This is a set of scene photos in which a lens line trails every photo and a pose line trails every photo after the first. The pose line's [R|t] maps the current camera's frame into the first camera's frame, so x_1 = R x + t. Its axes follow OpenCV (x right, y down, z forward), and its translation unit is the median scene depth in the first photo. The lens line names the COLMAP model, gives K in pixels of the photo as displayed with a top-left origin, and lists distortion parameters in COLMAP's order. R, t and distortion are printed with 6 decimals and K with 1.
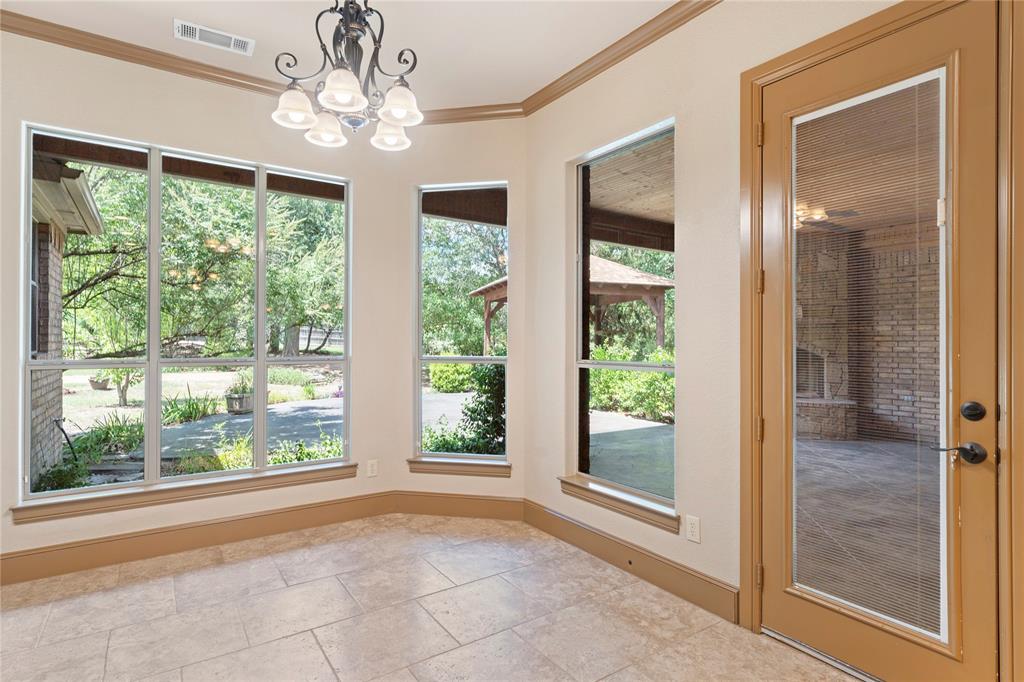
lens RADIAL K [[547.8, 0, 509.7], [0, 547.8, 342.4], [0, 0, 1]] dist [0.000809, -0.001763]
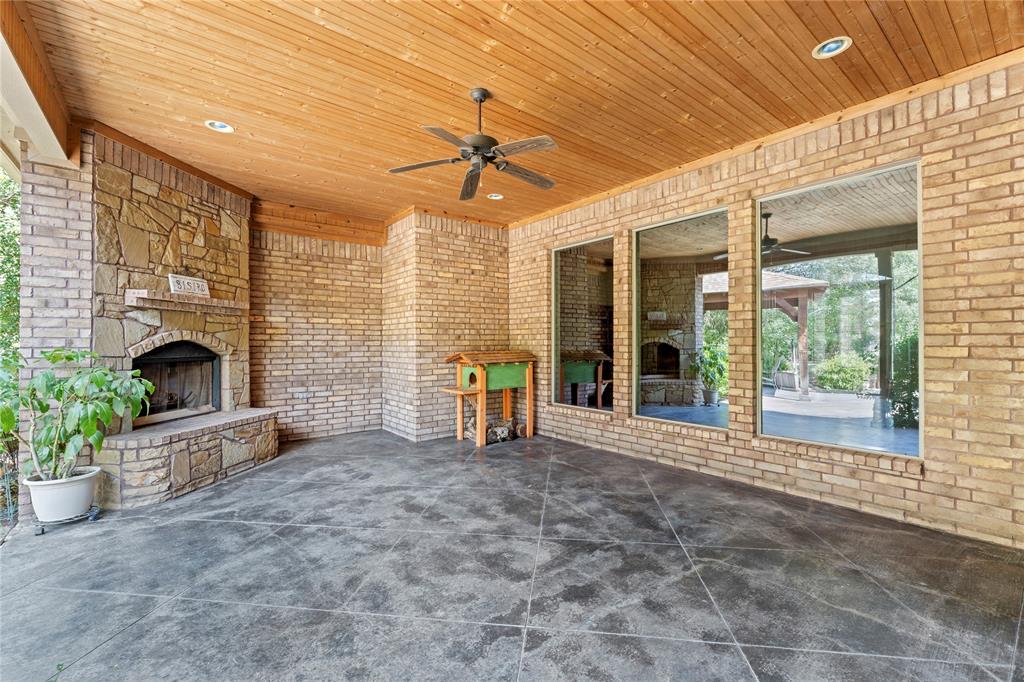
lens RADIAL K [[447.5, 0, 510.9], [0, 447.5, 342.5], [0, 0, 1]] dist [-0.000414, -0.000599]
pose [[-0.084953, -0.001322, 0.996384, -0.062680], [-0.003529, 0.999993, 0.001026, 0.009211], [-0.996379, -0.003429, -0.084957, 0.701120]]
